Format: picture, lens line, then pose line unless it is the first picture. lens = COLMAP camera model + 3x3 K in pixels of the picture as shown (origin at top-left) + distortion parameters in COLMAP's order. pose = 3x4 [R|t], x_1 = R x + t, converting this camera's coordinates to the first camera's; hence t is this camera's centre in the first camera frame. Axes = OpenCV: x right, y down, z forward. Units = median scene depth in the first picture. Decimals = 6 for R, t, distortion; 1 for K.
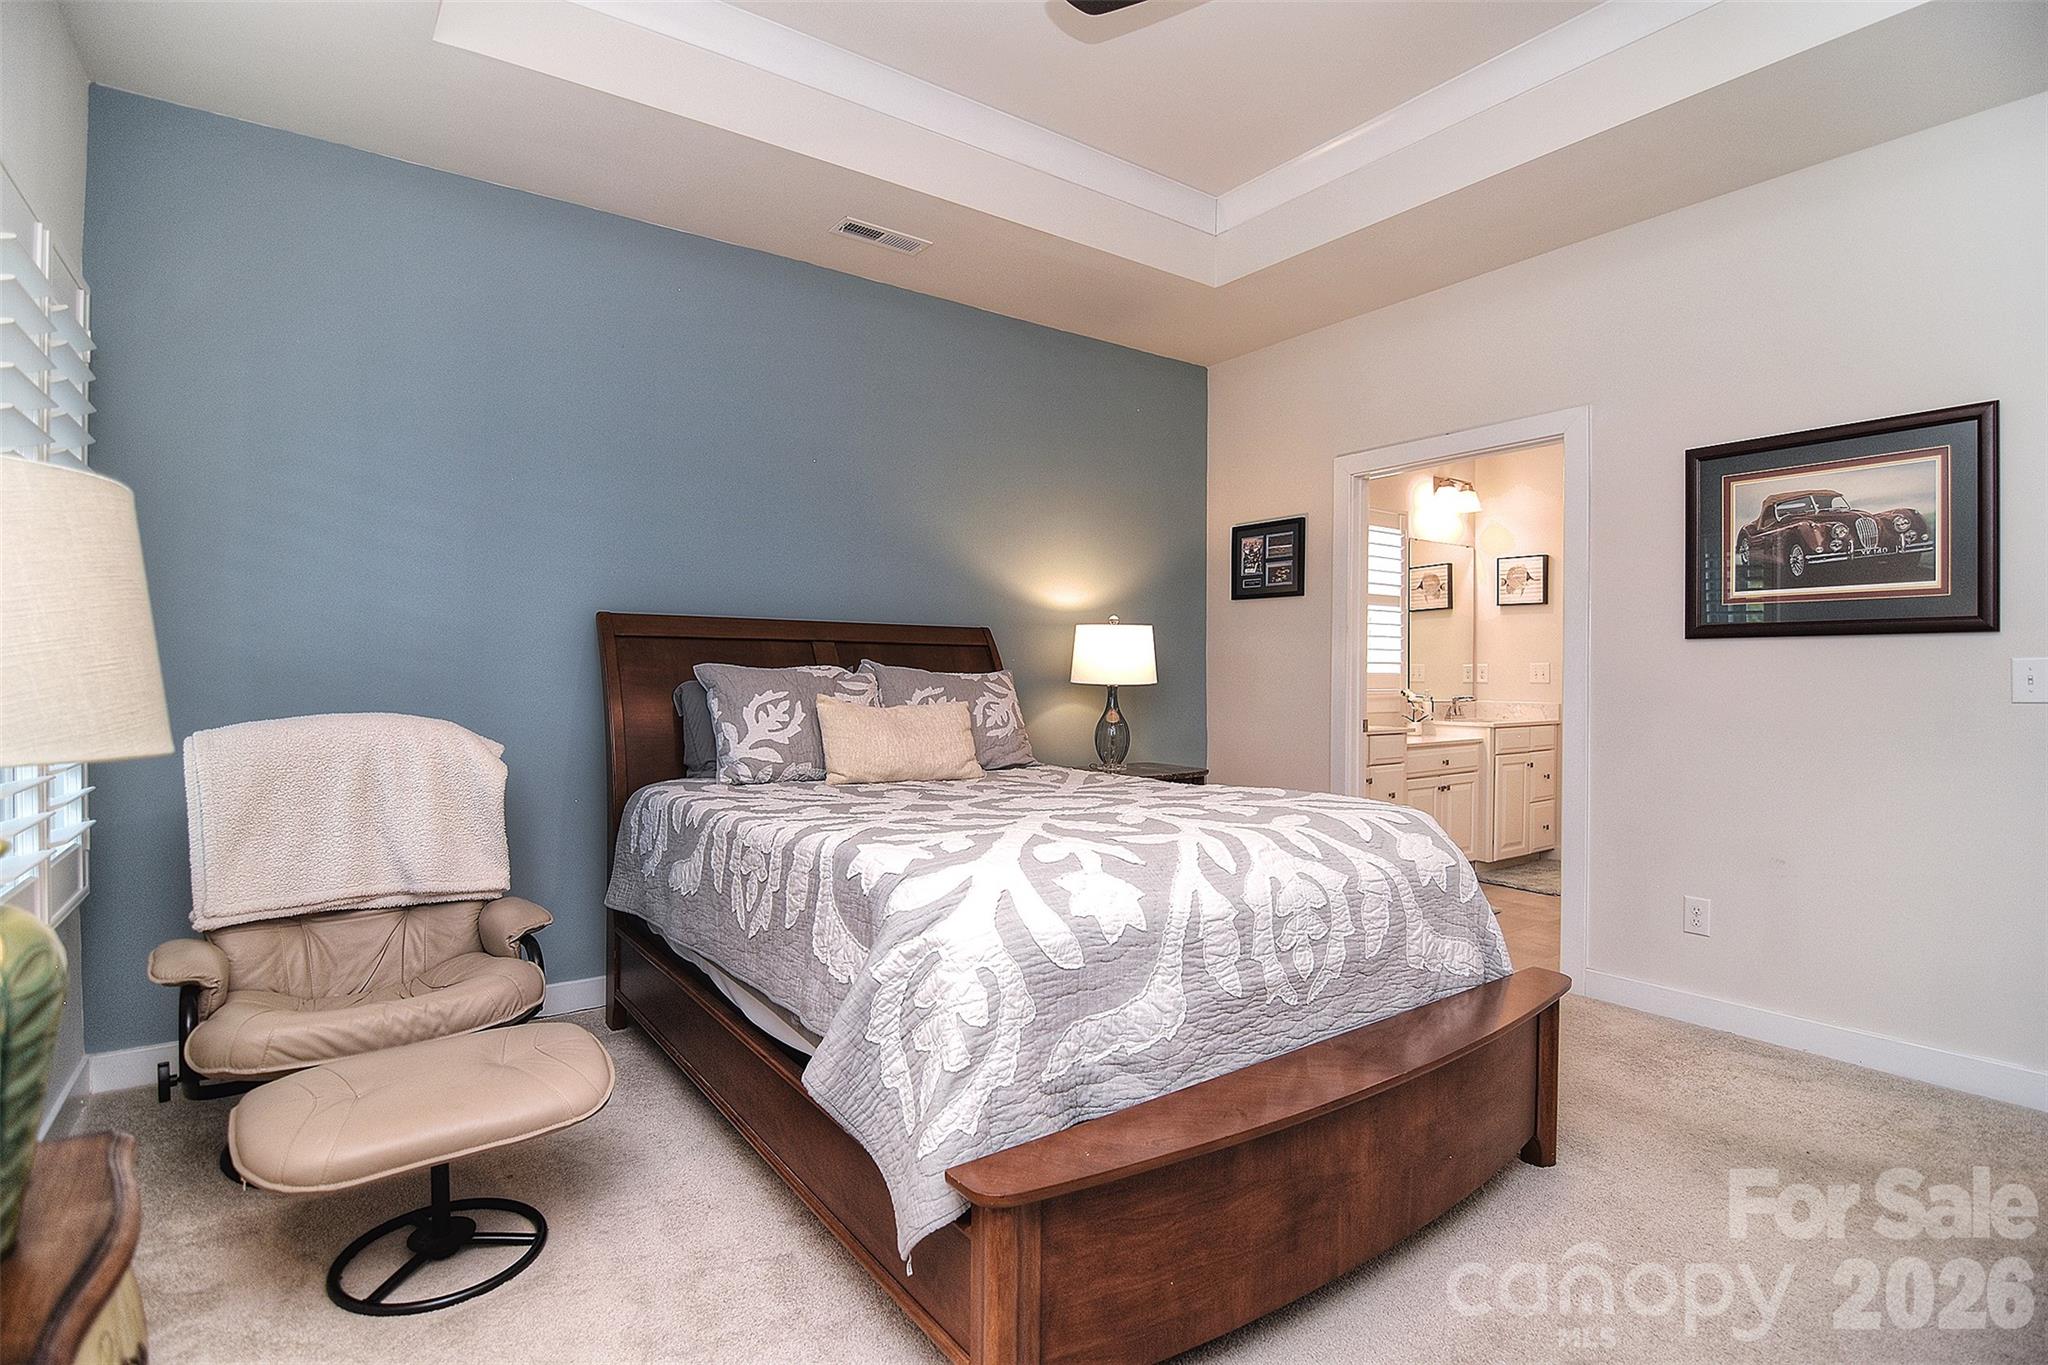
lens RADIAL K [[987.4, 0, 1039.7], [0, 987.4, 689.8], [0, 0, 1]] dist [-0.005992, -0.010884]
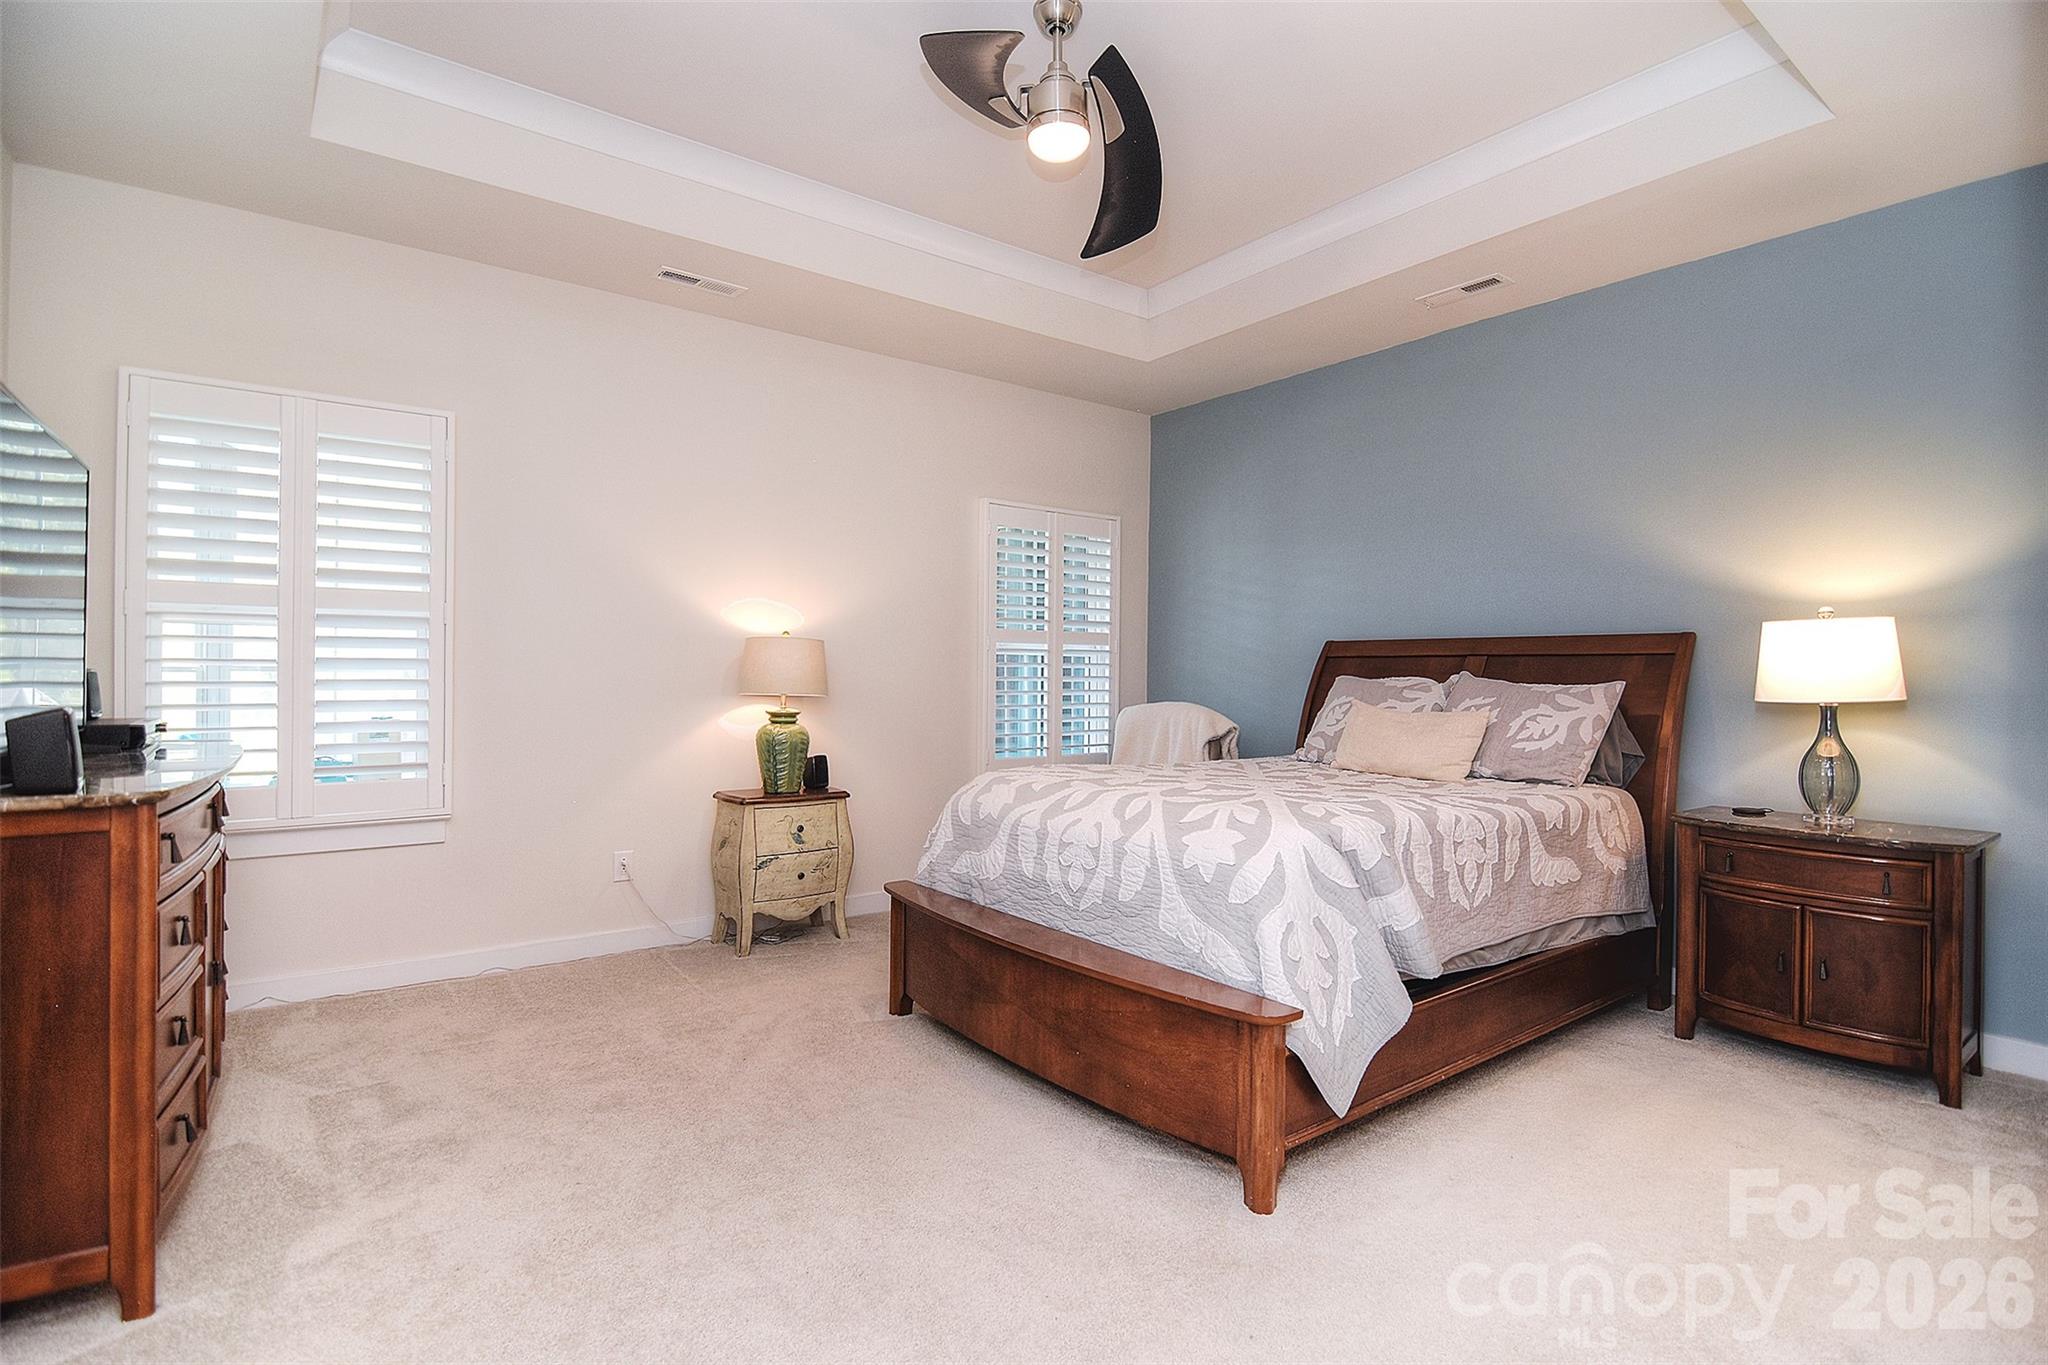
lens RADIAL K [[987.4, 0, 1018.8], [0, 987.4, 678.1], [0, 0, 1]] dist [-0.005992, -0.010884]
pose [[0.012057, -0.004387, -0.999918, 1.418900], [-0.029299, 0.999559, -0.004739, -0.005649], [0.999498, 0.029354, 0.011923, 0.743831]]
